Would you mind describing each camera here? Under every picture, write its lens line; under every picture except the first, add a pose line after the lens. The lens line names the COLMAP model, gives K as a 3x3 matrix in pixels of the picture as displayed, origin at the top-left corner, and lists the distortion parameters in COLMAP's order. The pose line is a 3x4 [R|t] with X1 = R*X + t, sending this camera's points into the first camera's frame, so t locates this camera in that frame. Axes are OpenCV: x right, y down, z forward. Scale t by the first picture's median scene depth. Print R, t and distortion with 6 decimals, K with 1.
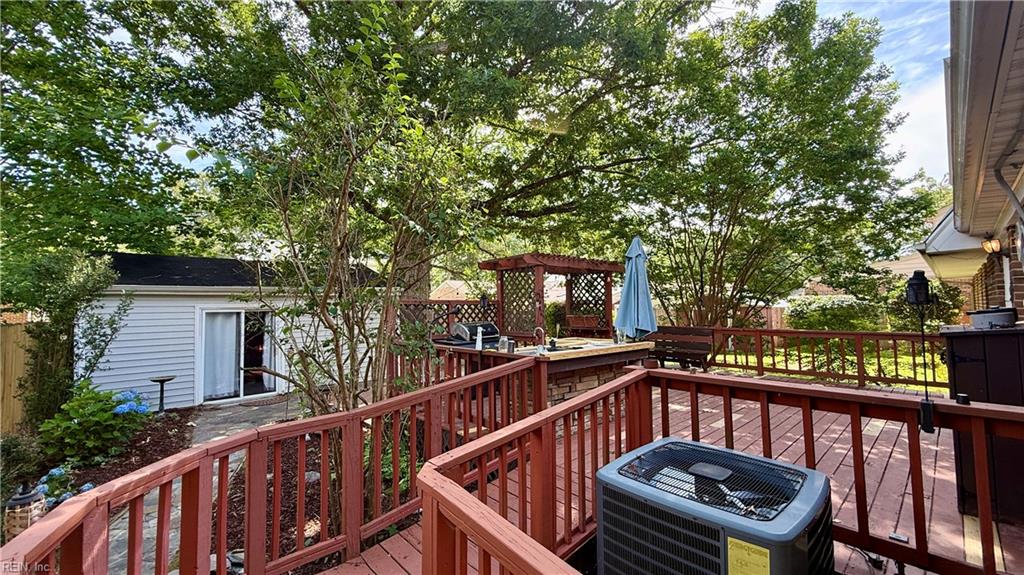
lens RADIAL K [[404.9, 0, 509.9], [0, 404.9, 288.2], [0, 0, 1]] dist [-0.000542, 0.000212]
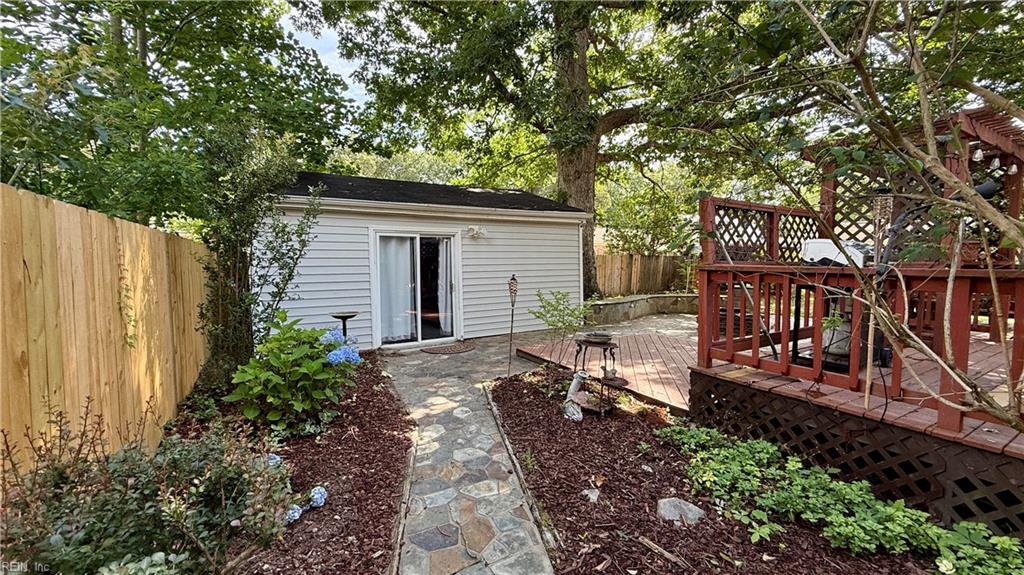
lens RADIAL K [[404.9, 0, 509.9], [0, 404.9, 288.2], [0, 0, 1]] dist [-0.000542, 0.000212]
pose [[0.978280, 0.028274, -0.205348, -0.336419], [-0.003733, 0.992896, 0.118927, 0.067574], [0.207252, -0.115578, 0.971436, 0.267863]]
